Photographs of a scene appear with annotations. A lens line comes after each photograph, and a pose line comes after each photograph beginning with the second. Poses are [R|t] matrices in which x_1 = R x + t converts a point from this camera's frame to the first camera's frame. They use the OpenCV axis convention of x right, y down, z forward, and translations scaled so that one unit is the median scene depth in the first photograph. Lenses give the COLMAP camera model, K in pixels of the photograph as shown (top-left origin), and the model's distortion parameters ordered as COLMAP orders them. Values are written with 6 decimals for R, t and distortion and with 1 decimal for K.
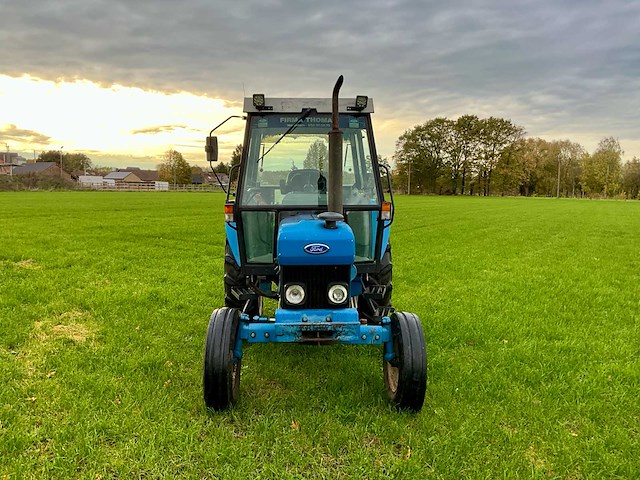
lens RADIAL K [[534.7, 0, 320.0], [0, 534.7, 240.0], [0, 0, 1]] dist [0.102544, -0.154064]
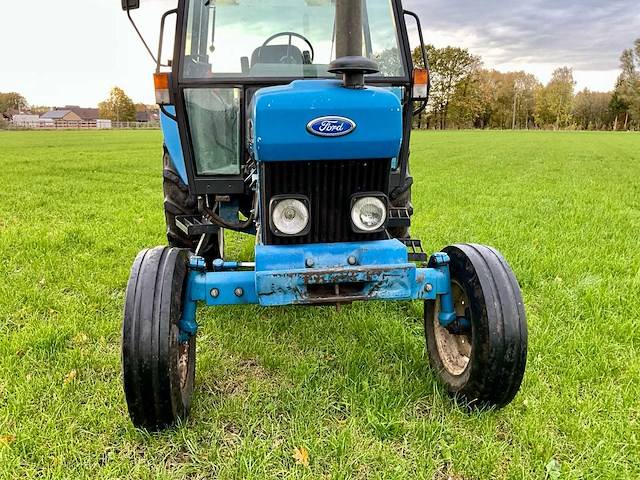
lens RADIAL K [[534.1, 0, 320.0], [0, 534.1, 240.0], [0, 0, 1]] dist [0.088826, -0.170600]
pose [[0.996148, -0.033426, 0.081069, -0.047272], [0.024119, 0.993282, 0.113176, 0.050059], [-0.084308, -0.110785, 0.990262, 0.360223]]
